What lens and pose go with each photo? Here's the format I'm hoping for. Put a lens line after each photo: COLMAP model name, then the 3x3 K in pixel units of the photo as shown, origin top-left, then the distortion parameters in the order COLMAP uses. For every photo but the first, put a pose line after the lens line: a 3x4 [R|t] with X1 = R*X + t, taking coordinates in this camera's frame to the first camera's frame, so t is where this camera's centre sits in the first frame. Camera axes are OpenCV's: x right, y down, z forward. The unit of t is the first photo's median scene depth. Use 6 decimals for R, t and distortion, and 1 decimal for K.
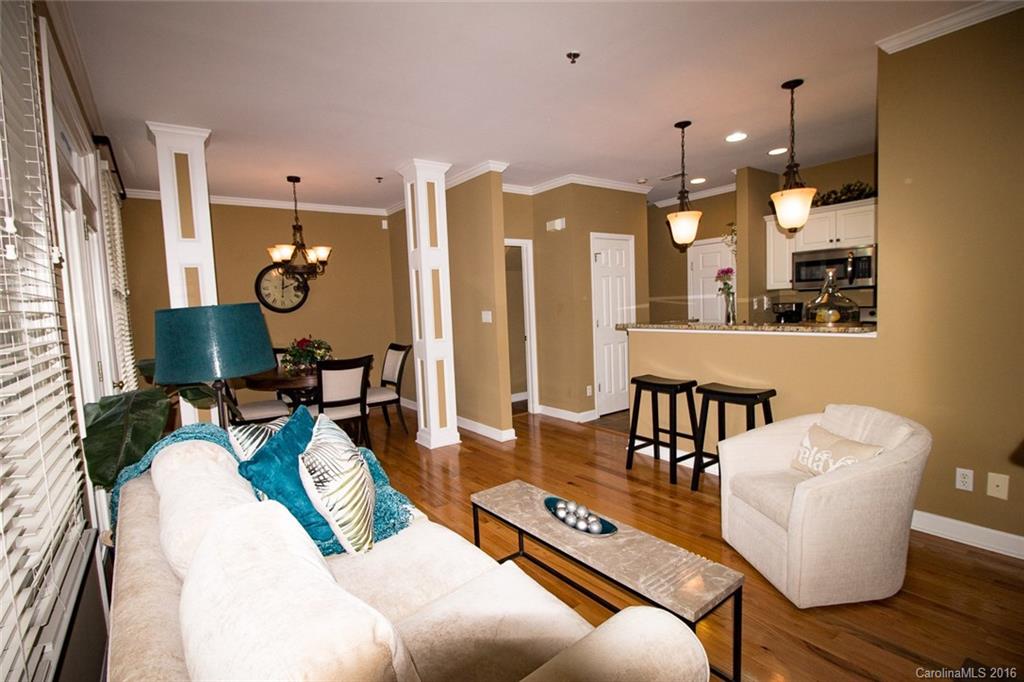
lens RADIAL K [[490.5, 0, 505.6], [0, 490.5, 345.5], [0, 0, 1]] dist [-0.013462, -0.004662]
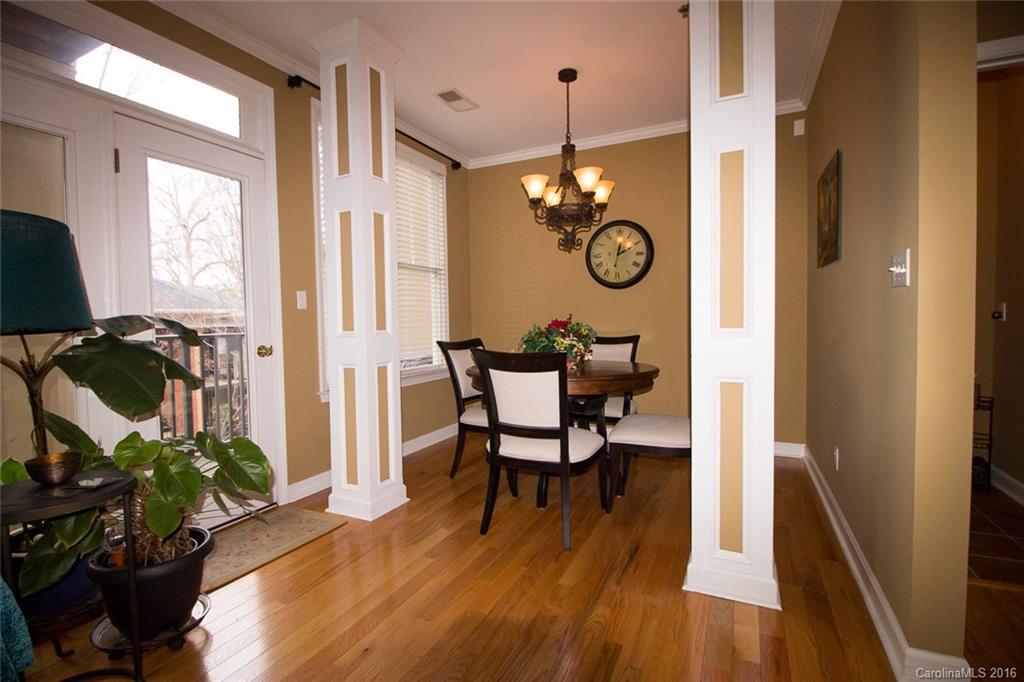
lens RADIAL K [[490.5, 0, 515.6], [0, 490.5, 344.1], [0, 0, 1]] dist [-0.013462, -0.004662]
pose [[0.488660, 0.067501, -0.869859, 0.122541], [-0.070568, 0.996794, 0.037709, -0.002726], [0.869616, 0.042958, 0.491856, 0.616090]]
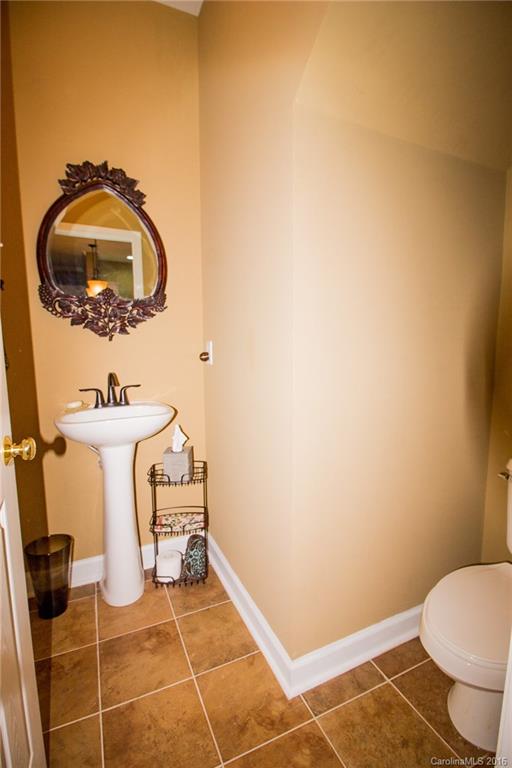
lens RADIAL K [[367.9, 0, 263.4], [0, 367.9, 384.9], [0, 0, 1]] dist [-0.013462, -0.004662]
pose [[0.991579, 0.045735, -0.121156, -0.002568], [-0.040751, 0.998231, 0.043301, -0.048373], [0.122922, -0.037999, 0.991689, 1.065586]]
